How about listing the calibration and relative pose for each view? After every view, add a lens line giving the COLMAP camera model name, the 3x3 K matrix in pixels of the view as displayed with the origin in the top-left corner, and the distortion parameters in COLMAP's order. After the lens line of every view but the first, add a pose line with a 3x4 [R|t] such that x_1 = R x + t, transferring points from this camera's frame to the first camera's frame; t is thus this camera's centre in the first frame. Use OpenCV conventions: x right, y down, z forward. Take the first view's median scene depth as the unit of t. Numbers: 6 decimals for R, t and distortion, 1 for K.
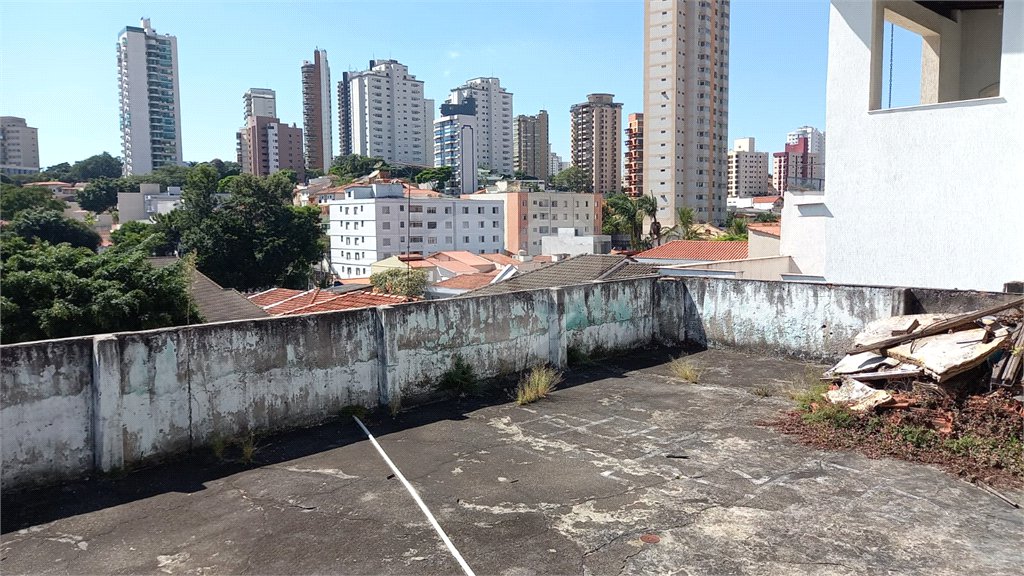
lens RADIAL K [[740.9, 0, 509.7], [0, 740.9, 286.4], [0, 0, 1]] dist [0.042864, -0.026921]
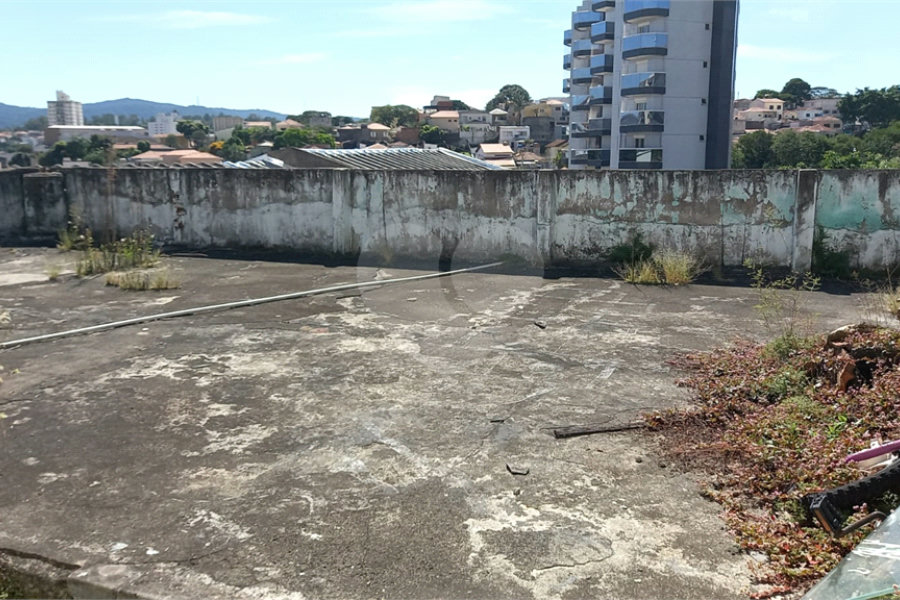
lens RADIAL K [[760.2, 0, 447.5], [0, 760.2, 301.7], [0, 0, 1]] dist [0.053401, -0.039266]
pose [[0.406151, 0.183604, -0.895171, 0.844621], [-0.083615, 0.982965, 0.163673, 0.049540], [0.909972, 0.008374, 0.414584, 0.431211]]
